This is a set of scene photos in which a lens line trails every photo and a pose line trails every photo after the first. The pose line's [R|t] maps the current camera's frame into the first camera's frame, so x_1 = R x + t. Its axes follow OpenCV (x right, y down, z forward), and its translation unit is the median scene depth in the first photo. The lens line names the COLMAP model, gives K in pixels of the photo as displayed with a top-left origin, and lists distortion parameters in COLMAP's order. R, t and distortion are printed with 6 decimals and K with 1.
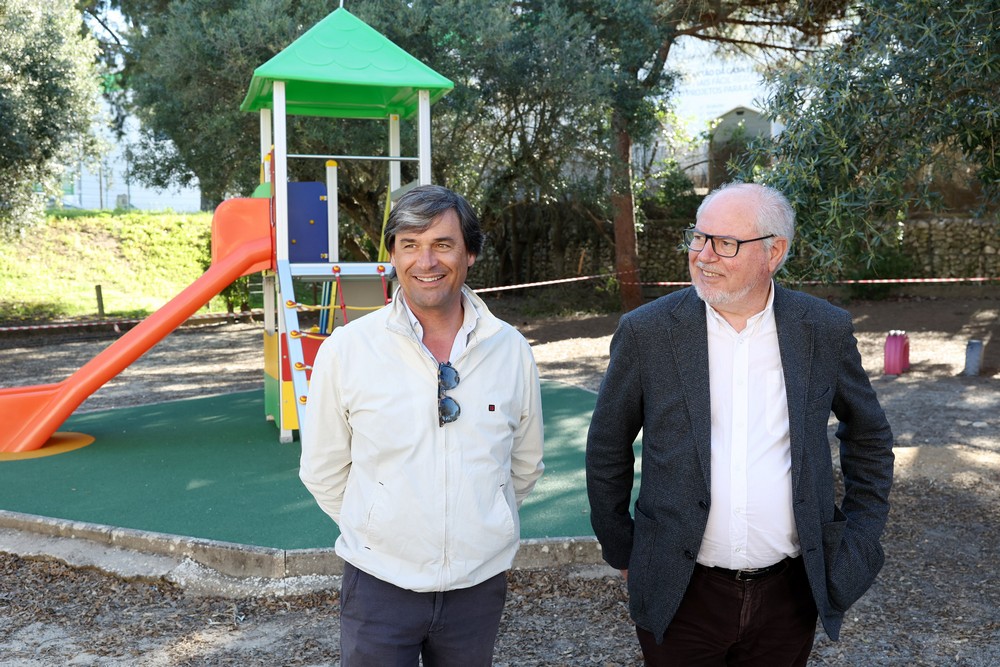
lens RADIAL K [[1013.6, 0, 498.7], [0, 1013.6, 332.0], [0, 0, 1]] dist [-0.013157, 0.000000]
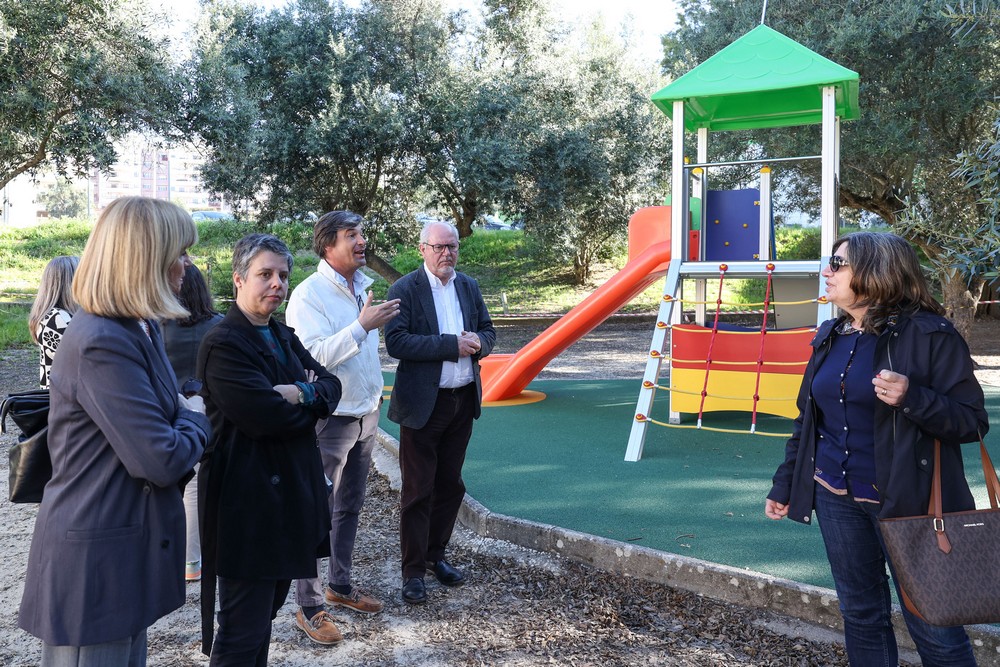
lens RADIAL K [[721.1, 0, 430.0], [0, 721.1, 308.8], [0, 0, 1]] dist [-0.002222, -0.001381]
pose [[0.652610, 0.021284, -0.757395, 0.314405], [-0.029669, 0.999557, 0.002525, -0.013721], [0.757113, 0.020824, 0.652952, 0.361172]]
